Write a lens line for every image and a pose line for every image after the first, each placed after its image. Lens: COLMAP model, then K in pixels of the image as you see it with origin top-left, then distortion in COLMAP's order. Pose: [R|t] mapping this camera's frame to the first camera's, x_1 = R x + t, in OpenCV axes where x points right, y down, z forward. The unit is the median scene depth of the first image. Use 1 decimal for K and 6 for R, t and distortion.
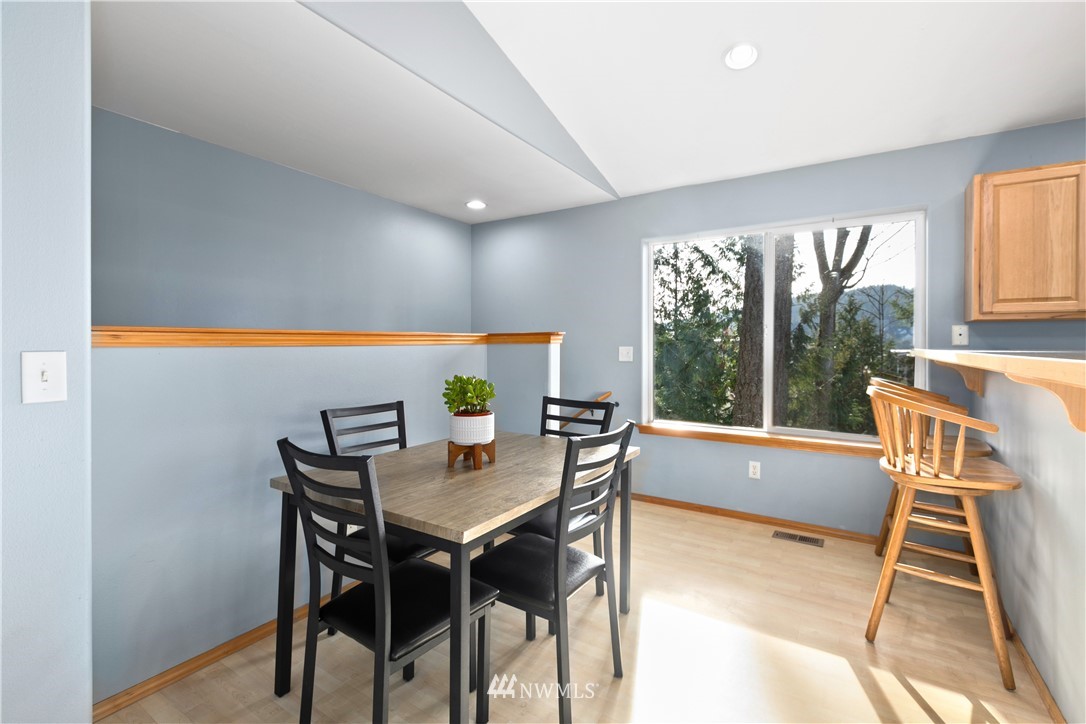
lens RADIAL K [[485.7, 0, 545.1], [0, 485.7, 347.4], [0, 0, 1]] dist [-0.000487, -0.000024]
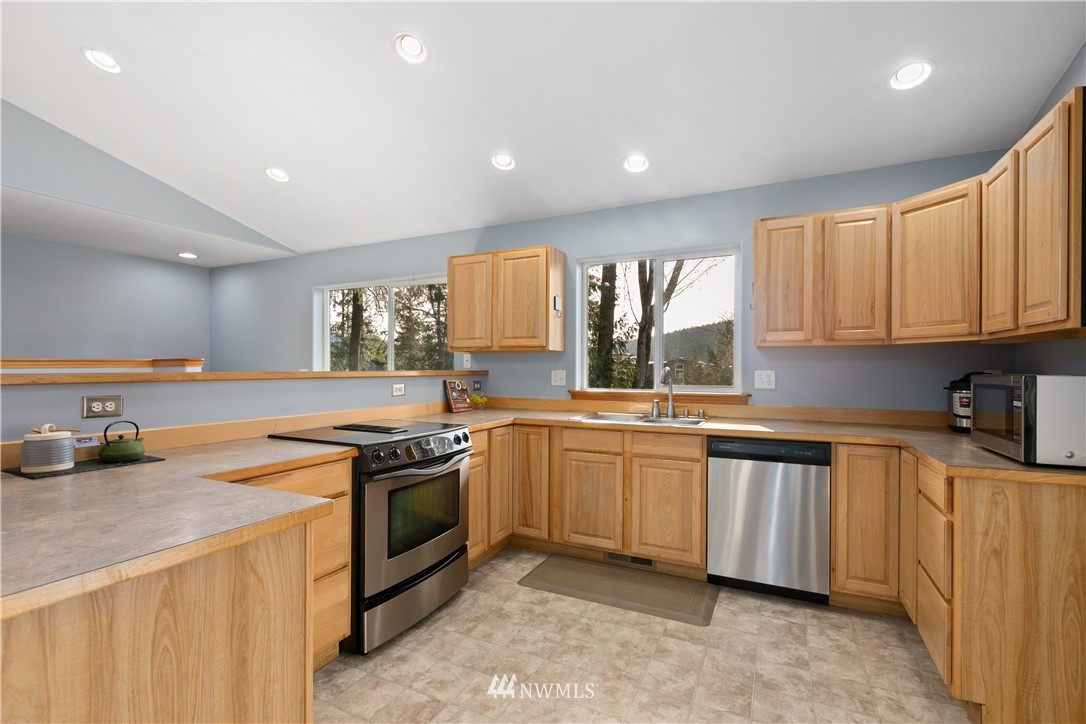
lens RADIAL K [[483.4, 0, 542.2], [0, 483.4, 371.9], [0, 0, 1]] dist [0.000423, 0.000155]
pose [[0.993400, -0.001550, 0.114694, 1.070208], [0.001031, 0.999989, 0.004584, 0.001598], [-0.114700, -0.004435, 0.993390, -0.583424]]
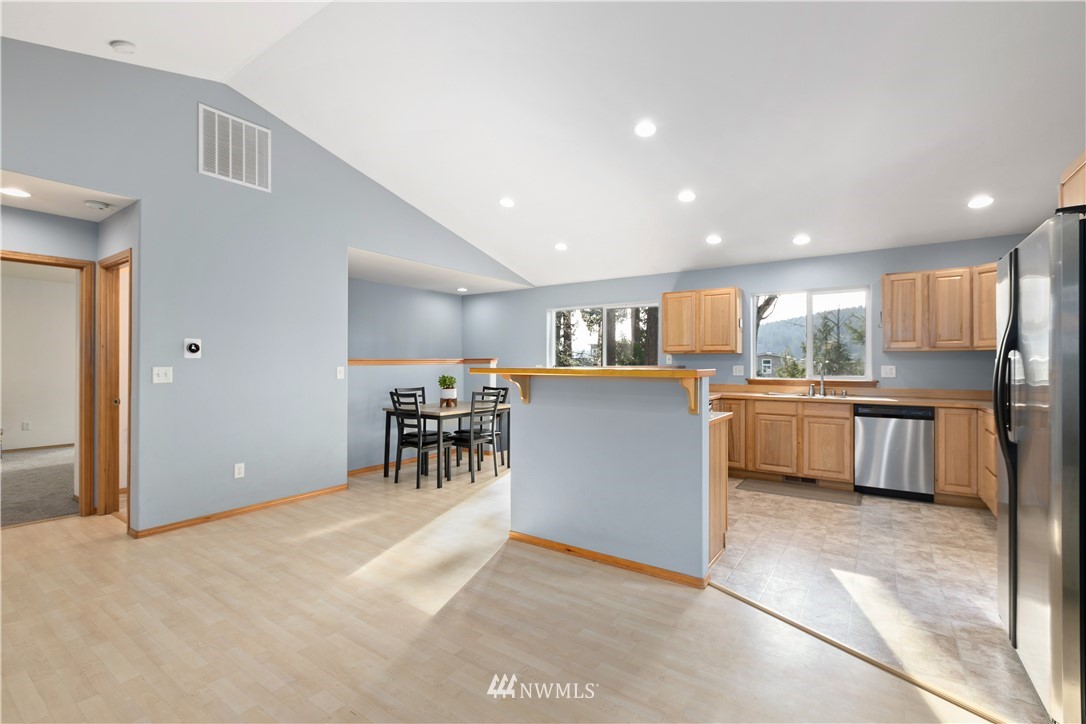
lens RADIAL K [[481.3, 0, 543.0], [0, 481.3, 362.0], [0, 0, 1]] dist [-0.000854, -0.000082]
pose [[0.999412, -0.001815, -0.034226, 0.406378], [0.001570, 0.999973, -0.007182, 0.001232], [0.034239, 0.007124, 0.999388, -1.470339]]
